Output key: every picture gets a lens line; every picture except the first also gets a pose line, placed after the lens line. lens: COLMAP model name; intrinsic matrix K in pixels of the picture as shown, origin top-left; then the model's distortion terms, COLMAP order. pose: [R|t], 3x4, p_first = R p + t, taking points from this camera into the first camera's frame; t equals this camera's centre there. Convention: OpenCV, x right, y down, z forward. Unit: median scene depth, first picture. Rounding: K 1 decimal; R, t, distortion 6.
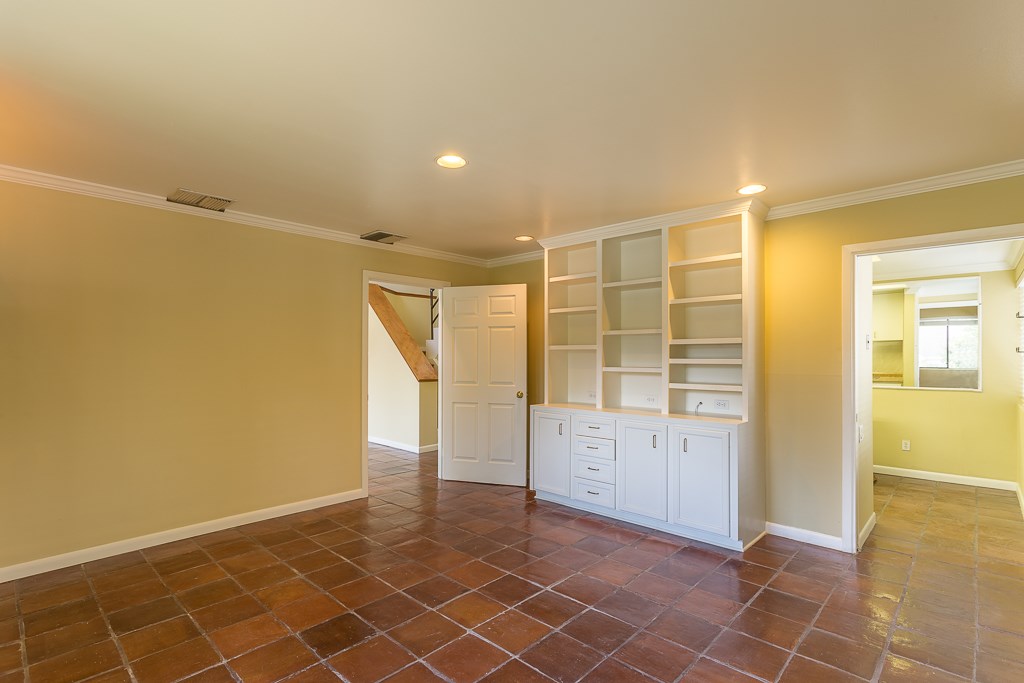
lens RADIAL K [[492.0, 0, 512.0], [0, 492.0, 341.5], [0, 0, 1]] dist [0.000699, 0.000120]
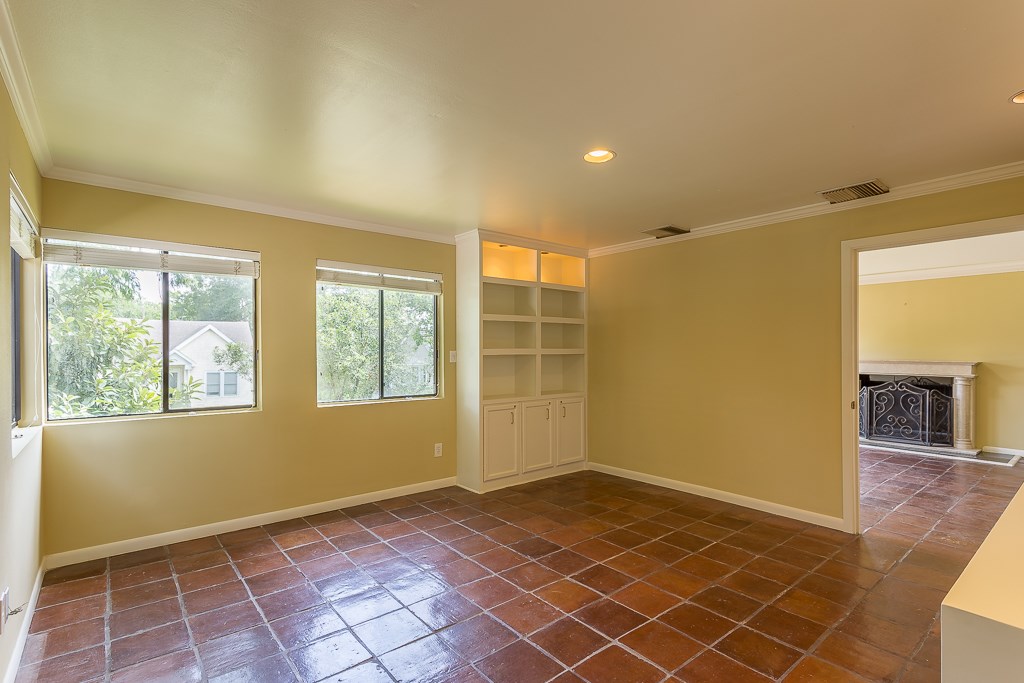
lens RADIAL K [[492.0, 0, 512.0], [0, 492.0, 341.5], [0, 0, 1]] dist [0.000699, 0.000120]
pose [[-0.131492, -0.018725, -0.991140, 0.773272], [0.026194, 0.999407, -0.022356, 0.025531], [0.990971, -0.028901, -0.130924, 0.826143]]
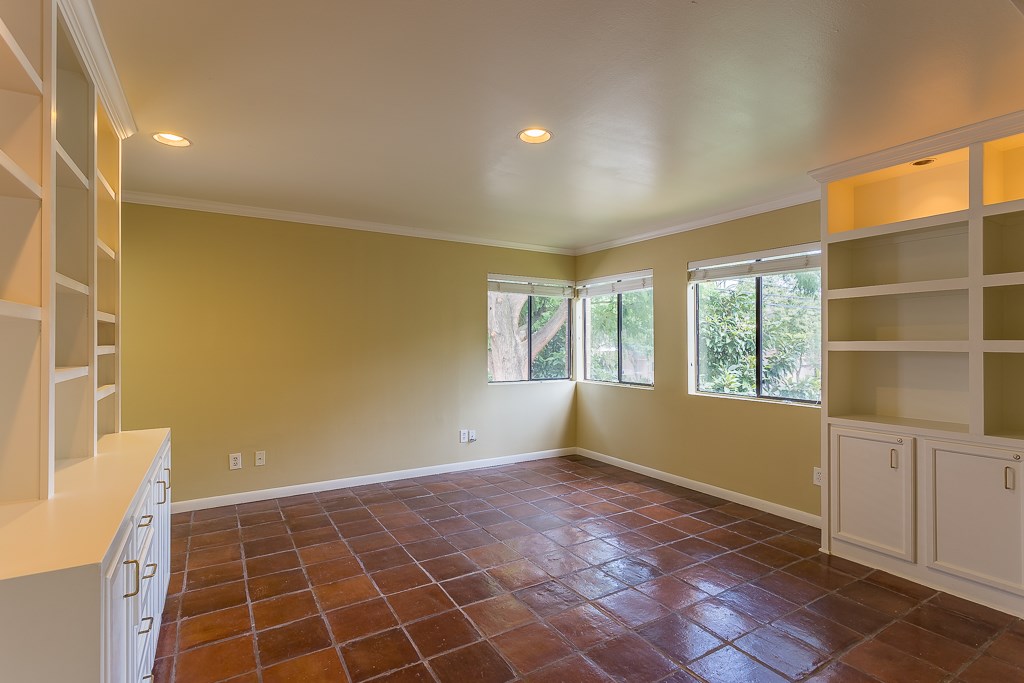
lens RADIAL K [[484.8, 0, 512.0], [0, 484.8, 341.5], [0, 0, 1]] dist [0.000217, -0.000054]
pose [[-0.965738, -0.002896, 0.259502, -0.287694], [-0.010748, 0.999526, -0.028842, 0.047050], [-0.259296, -0.030643, -0.965312, 1.649738]]
